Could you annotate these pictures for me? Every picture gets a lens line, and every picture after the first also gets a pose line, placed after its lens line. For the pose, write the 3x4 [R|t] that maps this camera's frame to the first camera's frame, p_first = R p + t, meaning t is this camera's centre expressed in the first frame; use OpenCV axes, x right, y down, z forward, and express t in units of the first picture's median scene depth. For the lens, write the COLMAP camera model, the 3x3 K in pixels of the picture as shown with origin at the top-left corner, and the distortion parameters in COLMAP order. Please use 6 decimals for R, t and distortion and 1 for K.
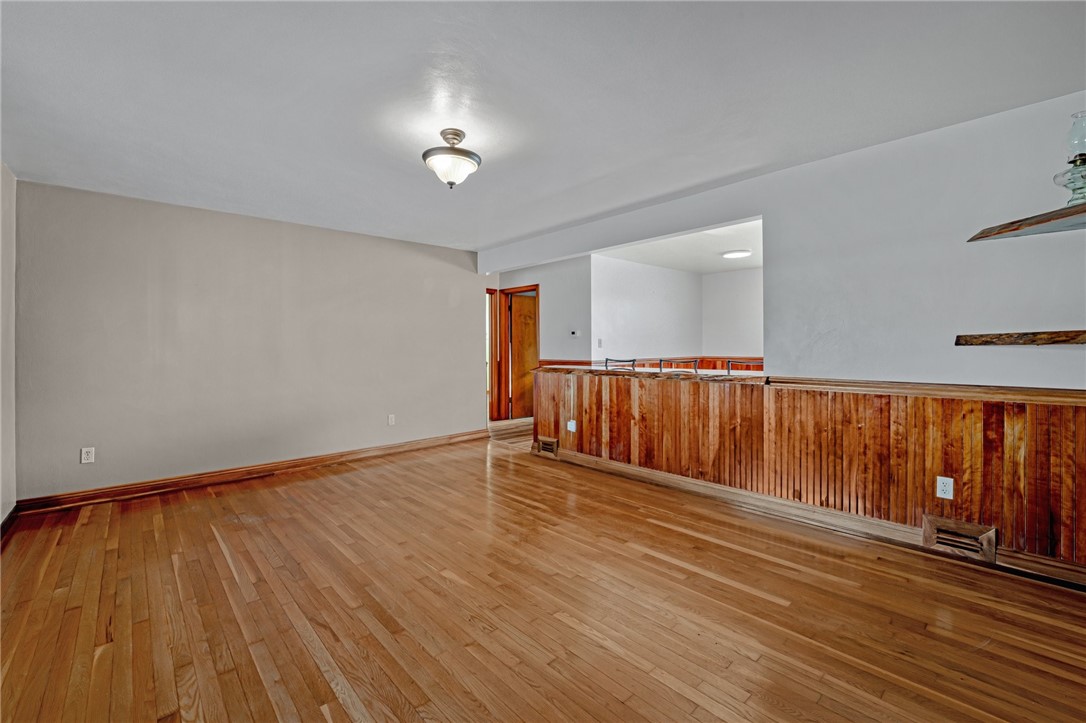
lens RADIAL K [[464.0, 0, 542.6], [0, 464.0, 338.6], [0, 0, 1]] dist [-0.016258, 0.000120]
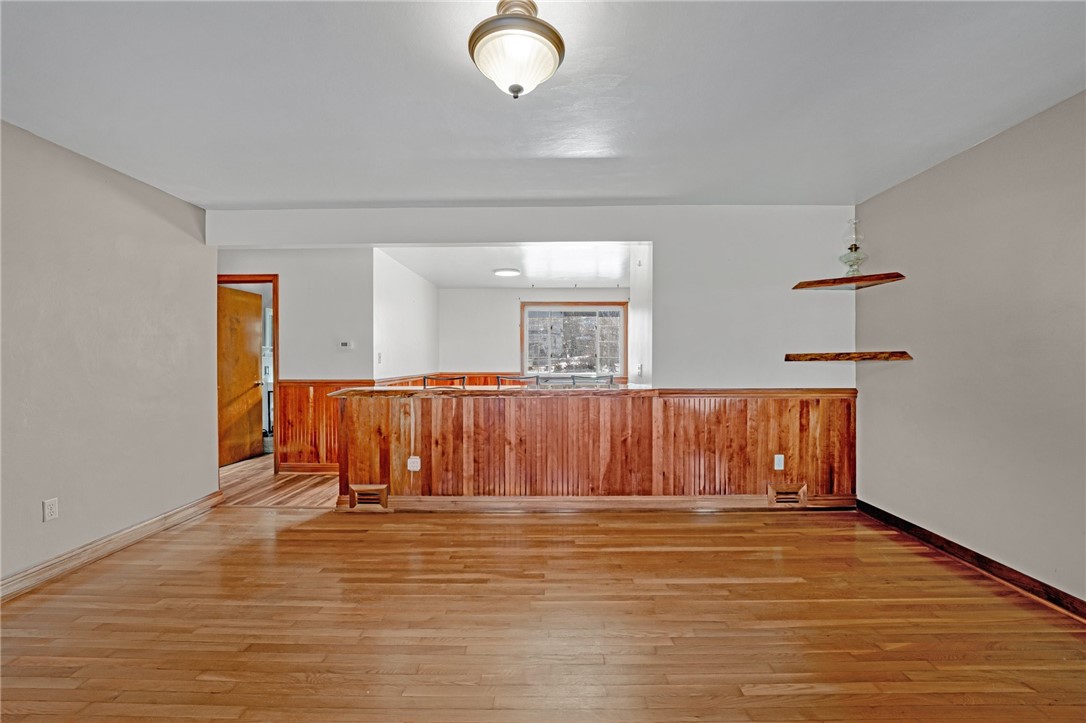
lens RADIAL K [[454.0, 0, 543.0], [0, 454.0, 361.5], [0, 0, 1]] dist [-0.023393, 0.000084]
pose [[0.676483, 0.004115, 0.736446, -0.456316], [-0.013661, 0.999882, 0.006962, 0.011621], [-0.736331, -0.014770, 0.676460, 0.431503]]
